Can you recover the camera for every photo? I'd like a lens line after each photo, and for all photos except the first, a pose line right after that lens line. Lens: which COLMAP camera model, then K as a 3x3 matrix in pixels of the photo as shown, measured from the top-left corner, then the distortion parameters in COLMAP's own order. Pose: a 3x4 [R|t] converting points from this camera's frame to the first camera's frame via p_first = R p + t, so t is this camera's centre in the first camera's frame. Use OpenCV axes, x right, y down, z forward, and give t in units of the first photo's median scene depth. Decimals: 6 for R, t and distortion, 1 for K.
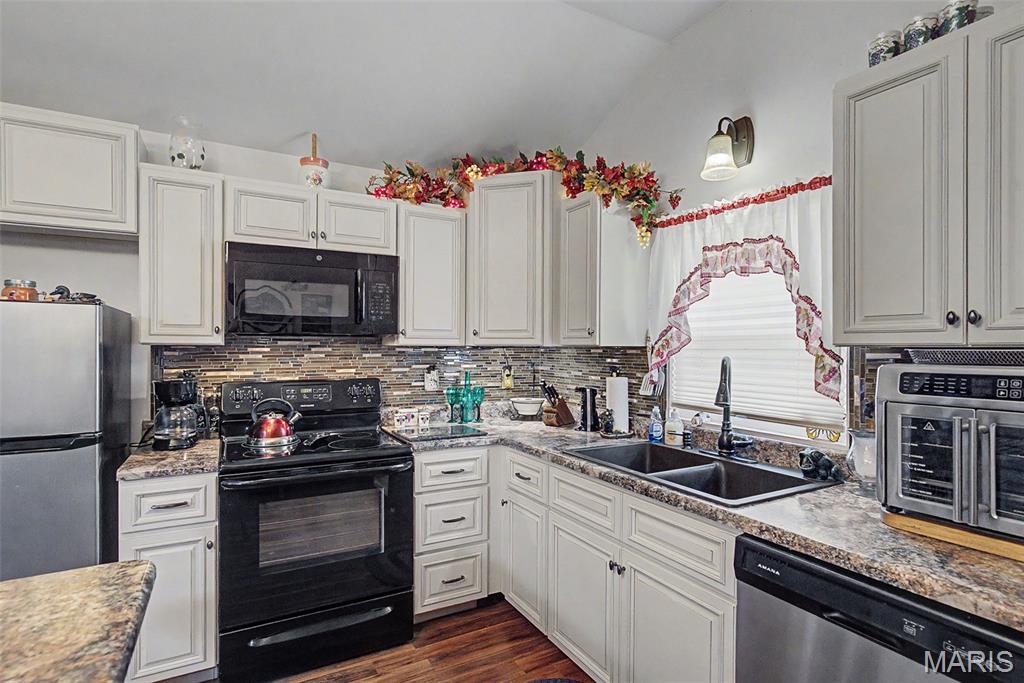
lens RADIAL K [[505.4, 0, 504.3], [0, 505.4, 349.0], [0, 0, 1]] dist [-0.004955, 0.002497]
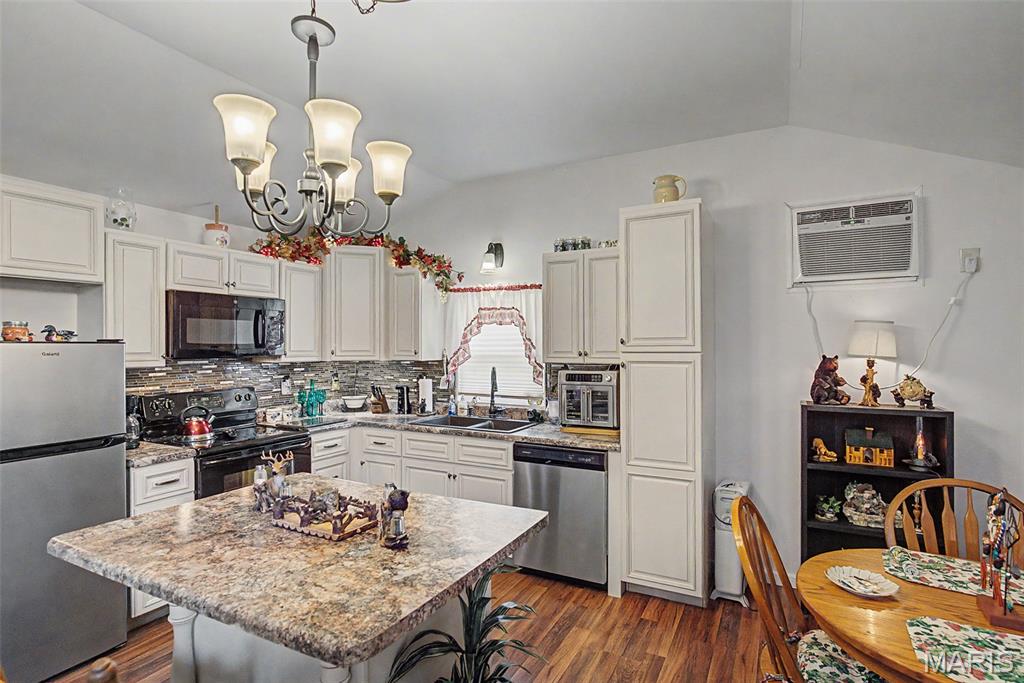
lens RADIAL K [[505.4, 0, 516.2], [0, 505.4, 345.5], [0, 0, 1]] dist [-0.004955, 0.002497]
pose [[0.823595, -0.003292, 0.567169, -0.526897], [0.005414, 0.999983, -0.002057, -0.054543], [-0.567152, 0.004765, 0.823599, -0.587527]]
